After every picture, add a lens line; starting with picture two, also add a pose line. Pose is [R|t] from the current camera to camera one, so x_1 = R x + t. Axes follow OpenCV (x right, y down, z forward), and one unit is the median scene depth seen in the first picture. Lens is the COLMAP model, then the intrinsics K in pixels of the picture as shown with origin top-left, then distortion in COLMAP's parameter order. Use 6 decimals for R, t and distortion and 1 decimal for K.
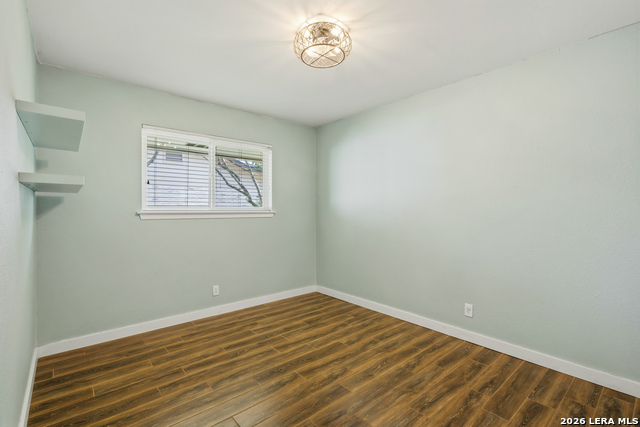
lens RADIAL K [[296.8, 0, 320.0], [0, 296.8, 213.5], [0, 0, 1]] dist [0.000145, 0.000020]
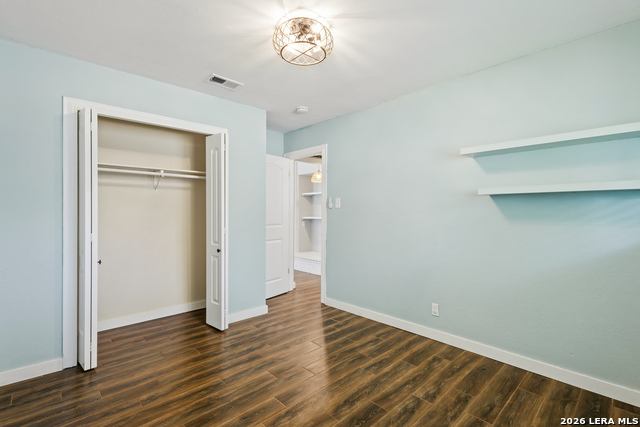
lens RADIAL K [[296.8, 0, 320.0], [0, 296.8, 213.5], [0, 0, 1]] dist [0.000145, 0.000020]
pose [[-0.998987, 0.000377, -0.044994, -0.001008], [-0.000723, 0.999701, 0.024424, -0.035581], [0.044990, 0.024431, -0.998689, 1.958590]]
